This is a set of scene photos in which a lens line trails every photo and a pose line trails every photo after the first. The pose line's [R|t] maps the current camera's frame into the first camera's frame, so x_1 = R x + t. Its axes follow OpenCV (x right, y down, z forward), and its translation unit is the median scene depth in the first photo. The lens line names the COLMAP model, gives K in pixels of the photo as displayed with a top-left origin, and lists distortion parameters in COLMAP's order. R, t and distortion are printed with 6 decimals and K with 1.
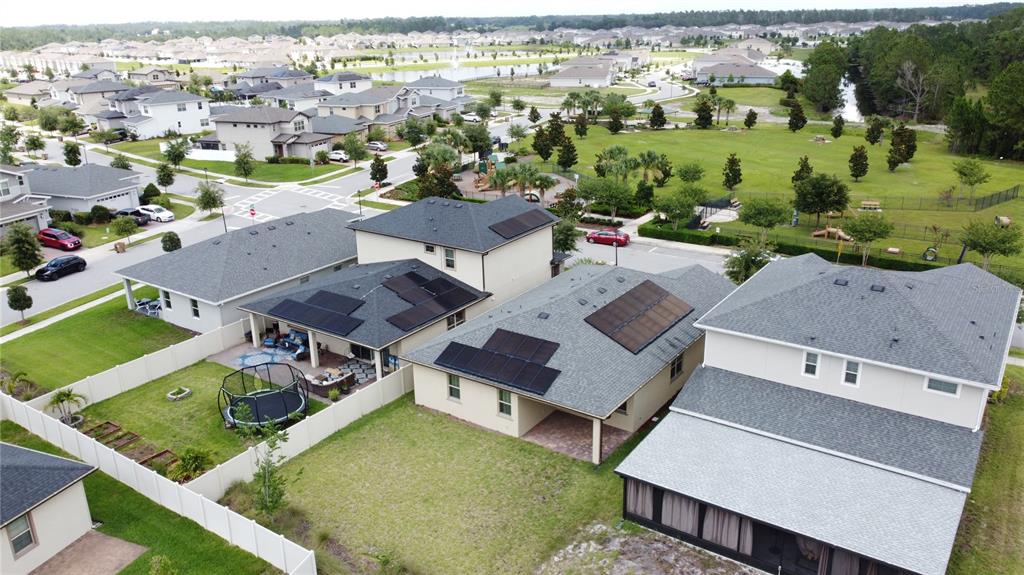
lens RADIAL K [[774.4, 0, 513.7], [0, 774.4, 287.4], [0, 0, 1]] dist [0.007848, -0.016809]
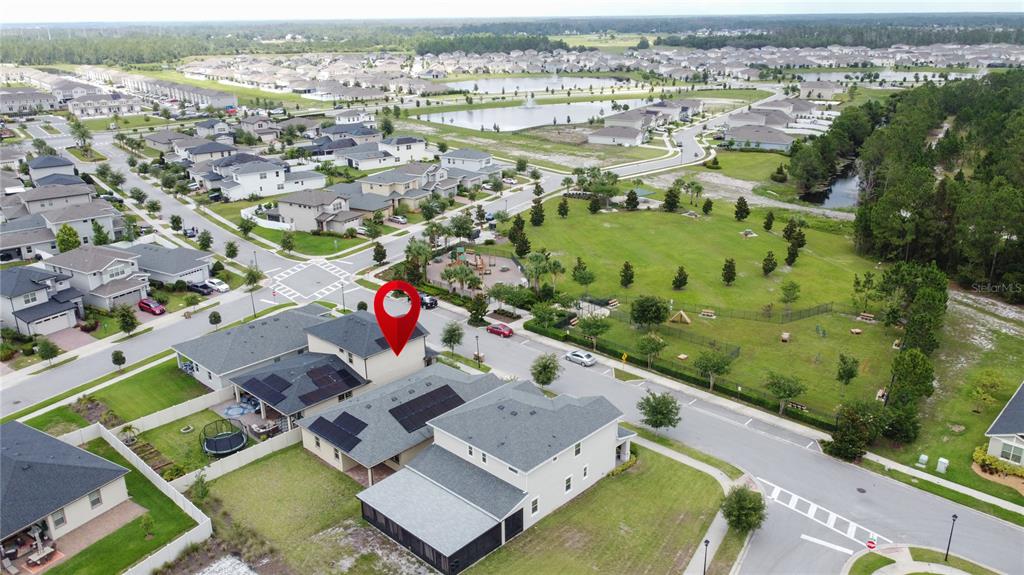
lens RADIAL K [[774.4, 0, 515.0], [0, 774.4, 286.6], [0, 0, 1]] dist [0.007848, -0.016809]
pose [[0.988612, 0.057663, -0.139001, 0.455696], [-0.057355, 0.998334, 0.006224, -0.204435], [0.139128, 0.001819, 0.990273, -0.571366]]
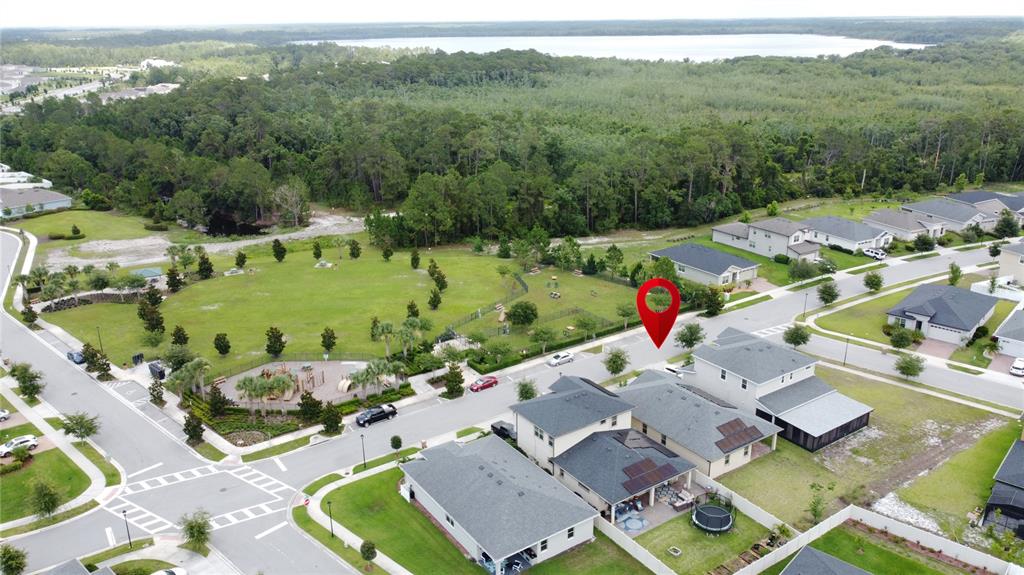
lens RADIAL K [[774.4, 0, 512.9], [0, 774.4, 288.5], [0, 0, 1]] dist [0.007848, -0.016809]
pose [[0.356294, -0.293619, 0.887041, -1.489732], [0.312089, 0.932219, 0.183218, -0.647740], [-0.880713, 0.211557, 0.423779, 0.362052]]
